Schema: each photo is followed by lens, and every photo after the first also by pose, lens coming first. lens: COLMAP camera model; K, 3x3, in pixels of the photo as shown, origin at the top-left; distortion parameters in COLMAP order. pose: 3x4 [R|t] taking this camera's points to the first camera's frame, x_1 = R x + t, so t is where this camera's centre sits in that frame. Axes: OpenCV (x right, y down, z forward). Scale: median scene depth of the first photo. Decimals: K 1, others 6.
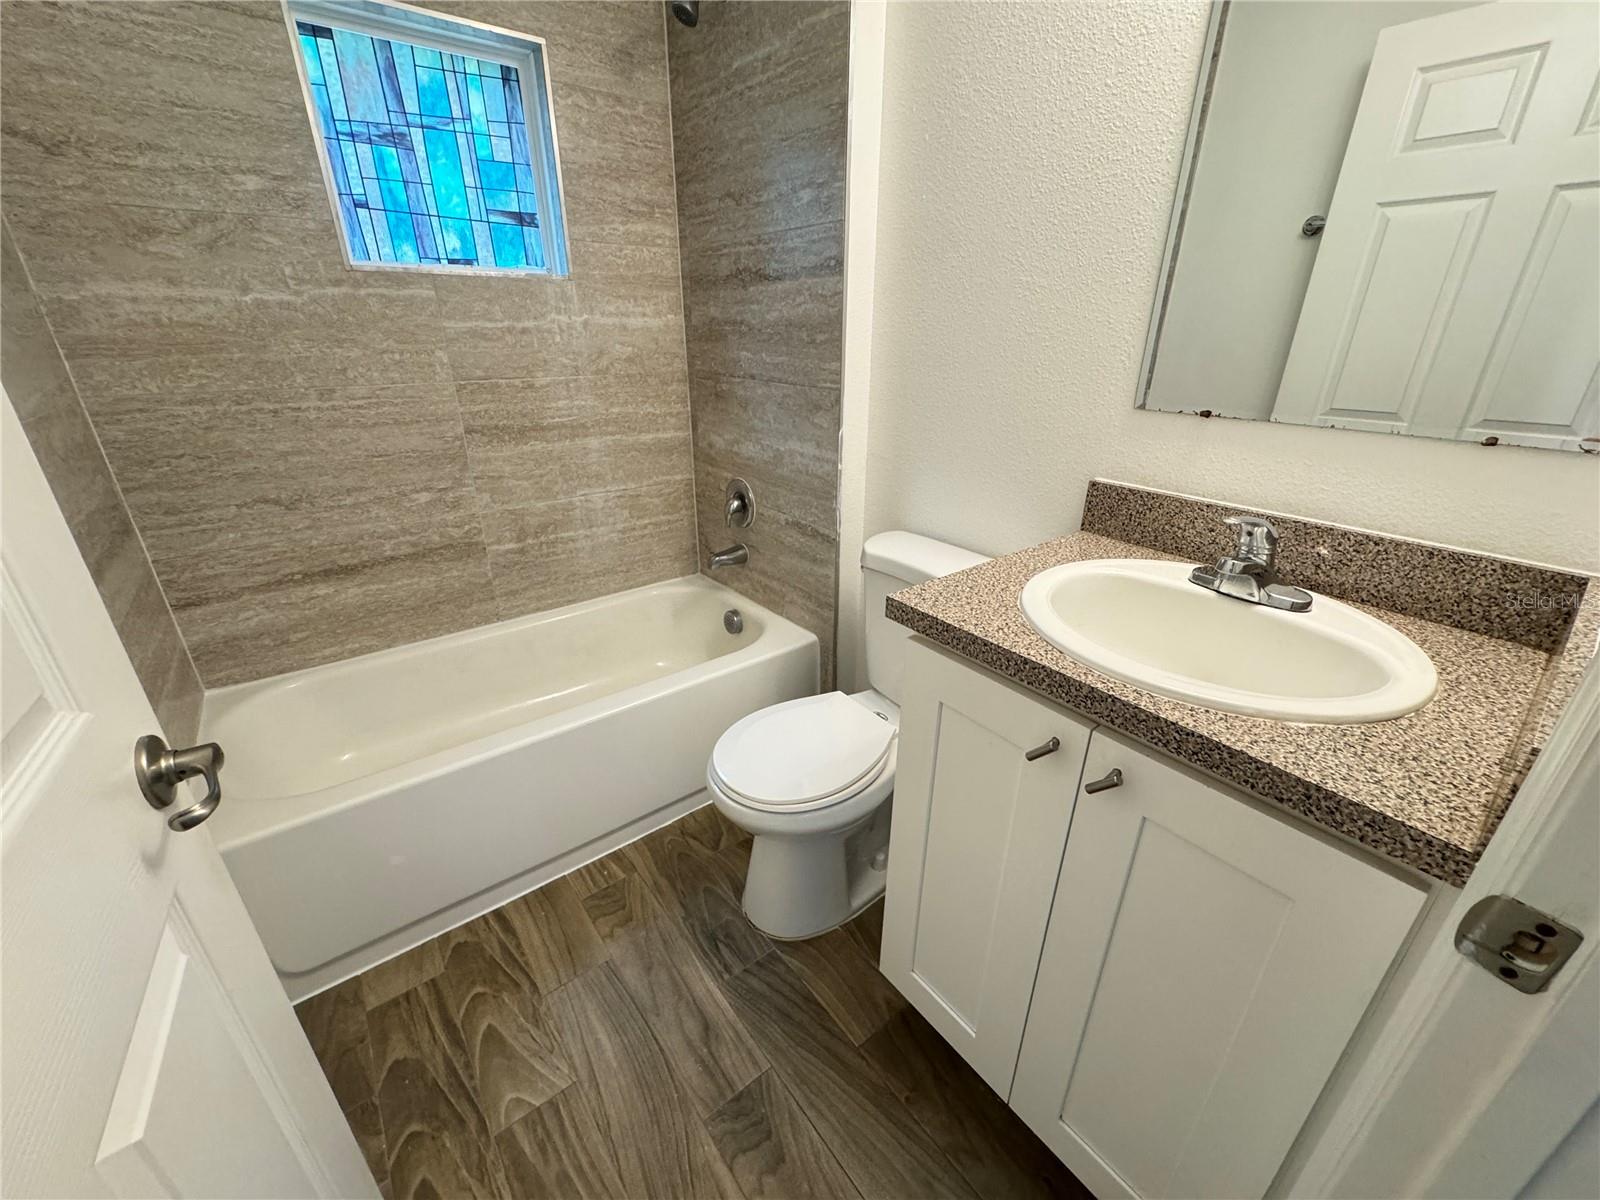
lens RADIAL K [[637.8, 0, 800.1], [0, 637.8, 598.1], [0, 0, 1]] dist [-0.002919, 0.000101]
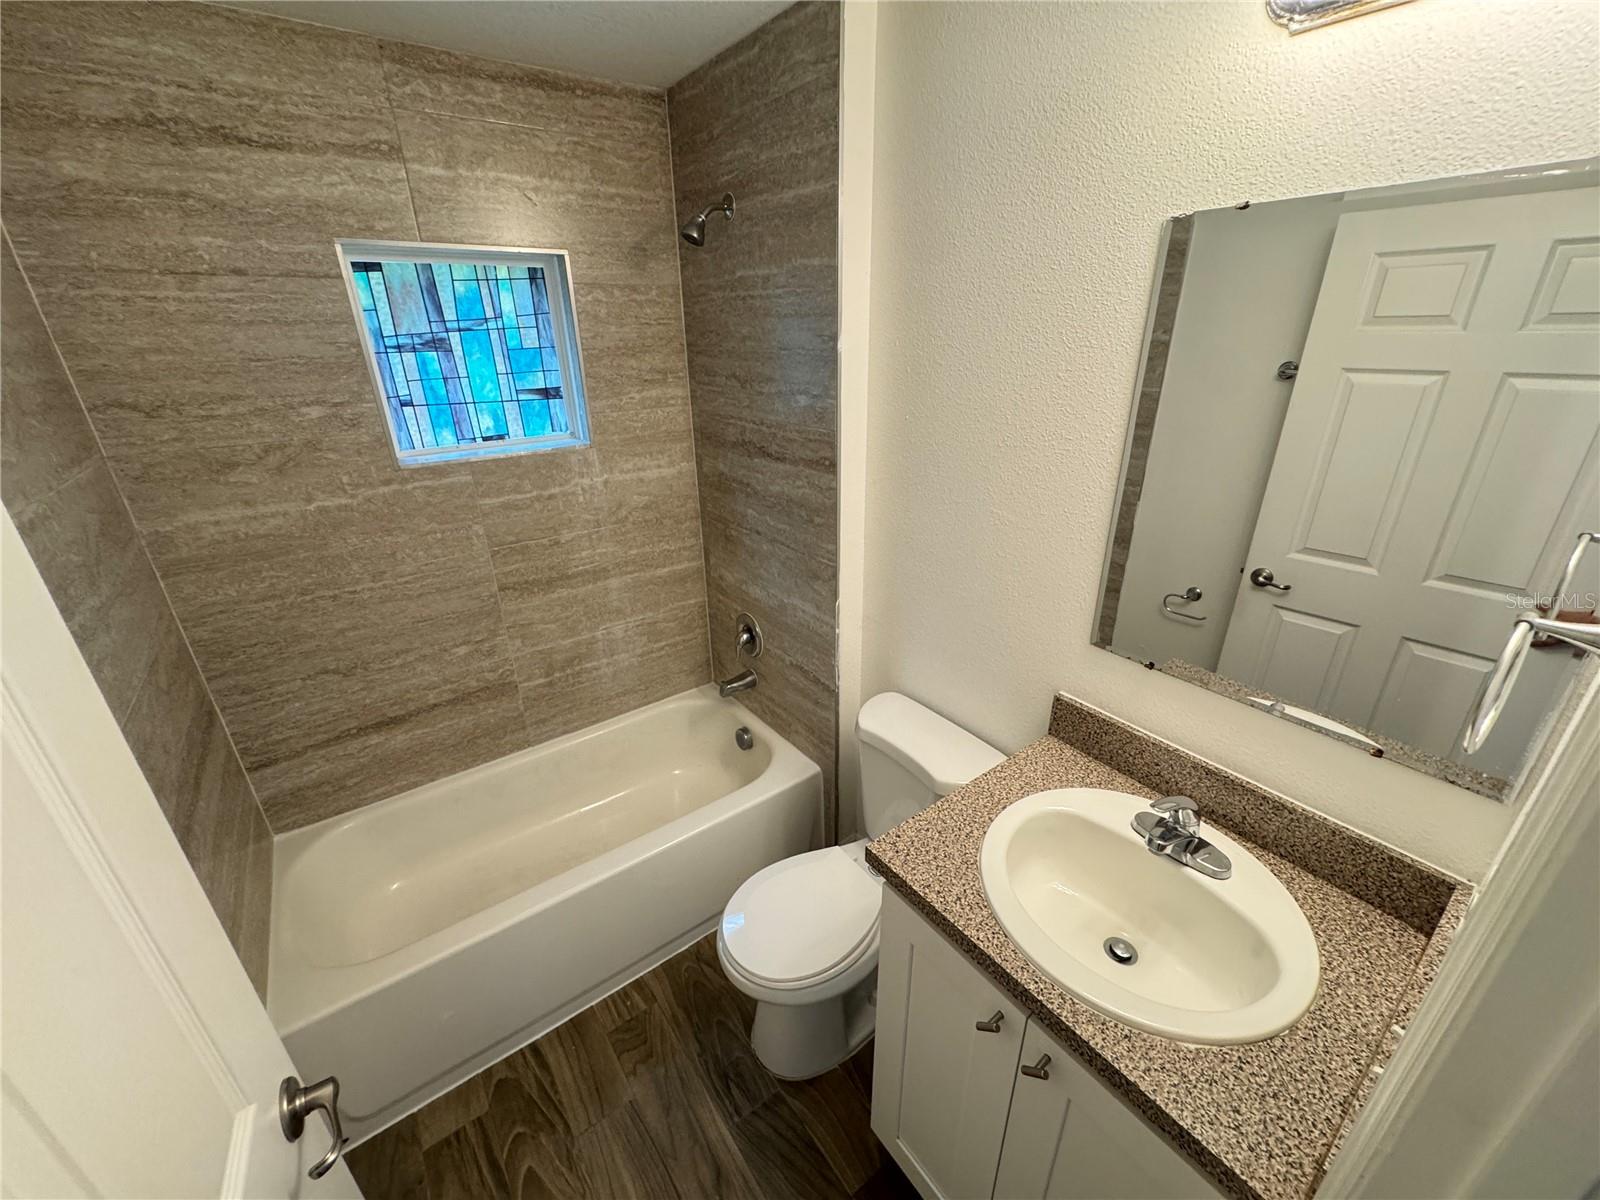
lens RADIAL K [[637.8, 0, 800.1], [0, 637.8, 598.1], [0, 0, 1]] dist [-0.002919, 0.000101]
pose [[0.999532, -0.009398, -0.029123, 0.032493], [0.009370, 0.999956, -0.001080, -0.276738], [0.029132, 0.000807, 0.999575, -0.102398]]
